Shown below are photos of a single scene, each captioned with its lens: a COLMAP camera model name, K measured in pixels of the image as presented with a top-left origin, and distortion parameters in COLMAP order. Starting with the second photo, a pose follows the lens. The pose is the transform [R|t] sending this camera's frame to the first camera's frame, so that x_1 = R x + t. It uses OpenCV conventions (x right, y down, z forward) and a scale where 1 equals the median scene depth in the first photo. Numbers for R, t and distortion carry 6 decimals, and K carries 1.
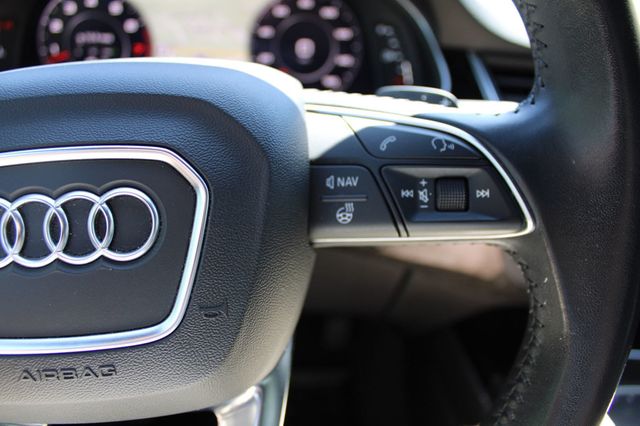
lens RADIAL K [[536.7, 0, 317.6], [0, 536.7, 215.2], [0, 0, 1]] dist [-0.170195, 0.153836]
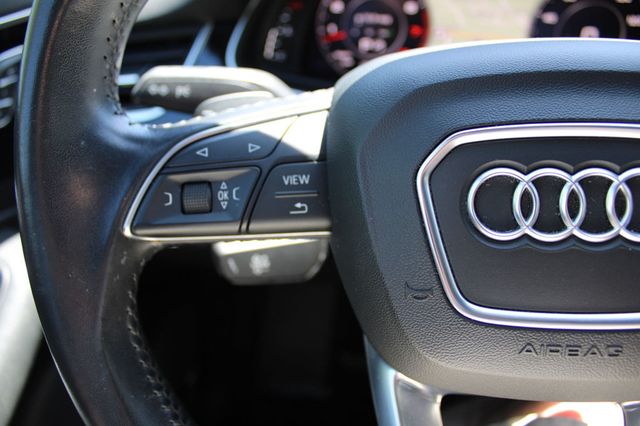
lens RADIAL K [[526.3, 0, 362.1], [0, 526.3, 213.4], [0, 0, 1]] dist [-0.045999, -0.001979]
pose [[0.980097, 0.072731, -0.184714, -0.548982], [-0.069390, 0.997289, 0.024493, 0.035847], [0.185995, -0.011188, 0.982487, -0.045867]]
